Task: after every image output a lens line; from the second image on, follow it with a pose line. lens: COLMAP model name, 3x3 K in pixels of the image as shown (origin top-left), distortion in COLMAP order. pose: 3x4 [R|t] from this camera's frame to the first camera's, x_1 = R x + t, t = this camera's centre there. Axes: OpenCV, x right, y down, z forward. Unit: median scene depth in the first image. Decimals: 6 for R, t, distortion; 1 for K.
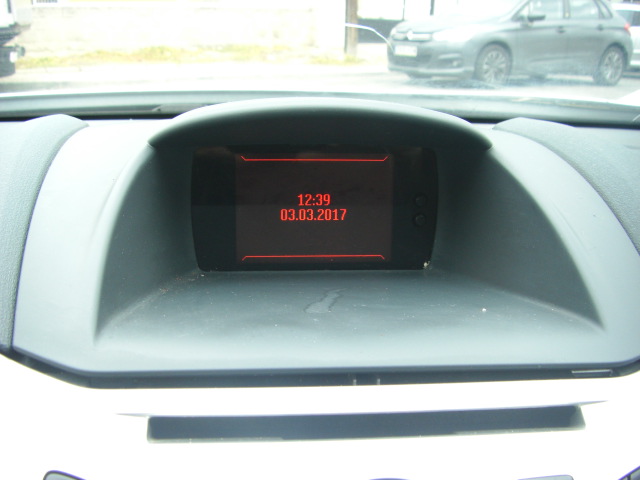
lens RADIAL K [[720.2, 0, 301.4], [0, 720.2, 278.0], [0, 0, 1]] dist [-0.183059, 0.126830]
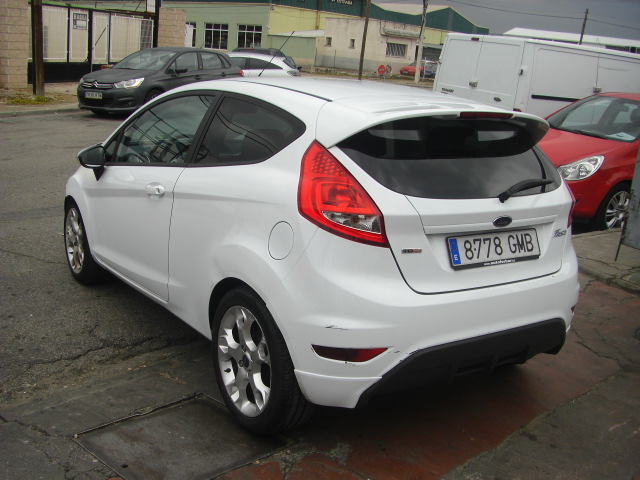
lens RADIAL K [[720.2, 0, 301.4], [0, 720.2, 278.0], [0, 0, 1]] dist [-0.183059, 0.126830]
pose [[0.875671, -0.109217, 0.470396, -0.192132], [0.122650, 0.992448, 0.002108, 0.090854], [-0.467074, 0.055848, 0.882453, -0.422550]]
